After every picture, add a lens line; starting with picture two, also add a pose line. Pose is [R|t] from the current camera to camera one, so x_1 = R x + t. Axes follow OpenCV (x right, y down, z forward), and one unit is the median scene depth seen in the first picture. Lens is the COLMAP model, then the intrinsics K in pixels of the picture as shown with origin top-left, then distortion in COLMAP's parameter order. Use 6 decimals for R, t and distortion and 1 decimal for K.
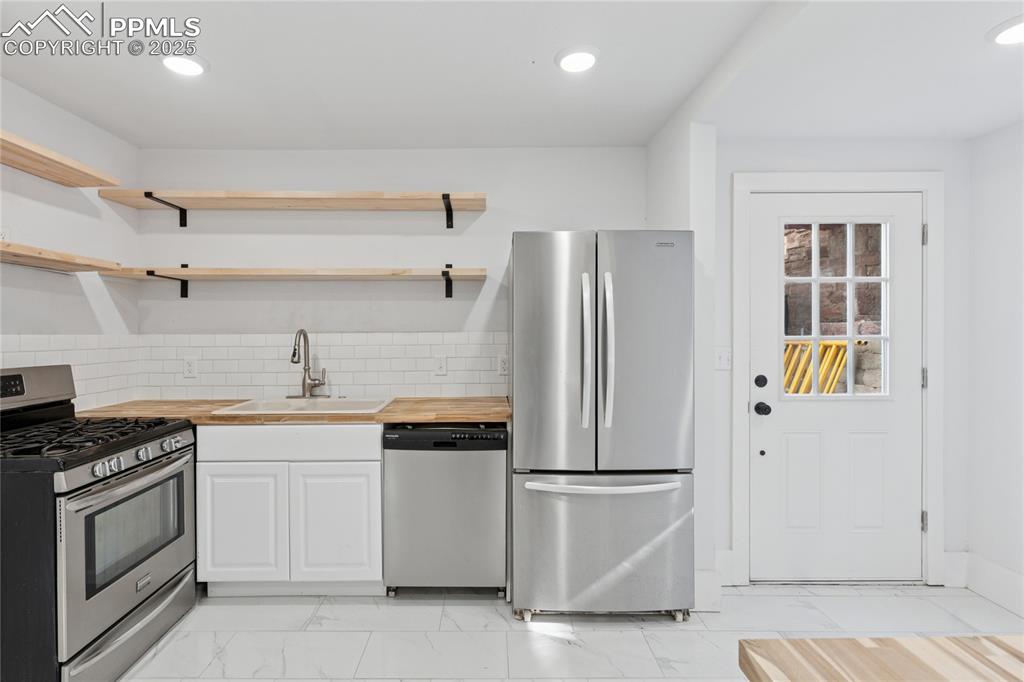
lens RADIAL K [[514.7, 0, 510.2], [0, 514.7, 331.0], [0, 0, 1]] dist [-0.003820, -0.000573]
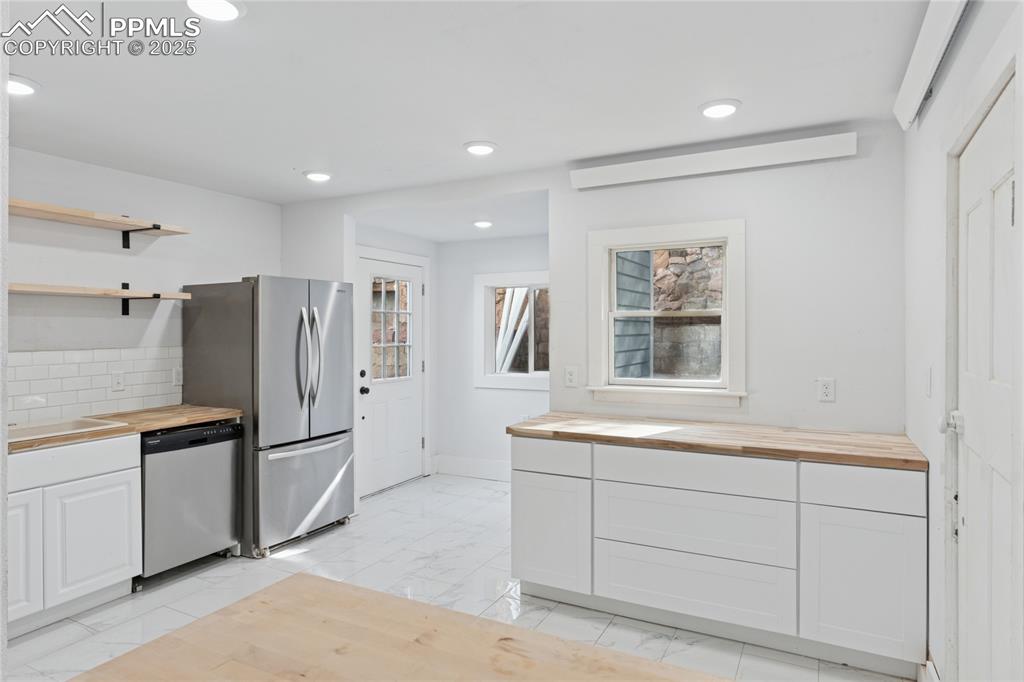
lens RADIAL K [[613.3, 0, 511.4], [0, 613.3, 338.1], [0, 0, 1]] dist [-0.000136, 0.000749]
pose [[0.458195, -0.012129, 0.888769, -1.034600], [0.003622, 0.999924, 0.011779, -0.036793], [-0.888844, -0.002178, 0.458204, -0.312561]]
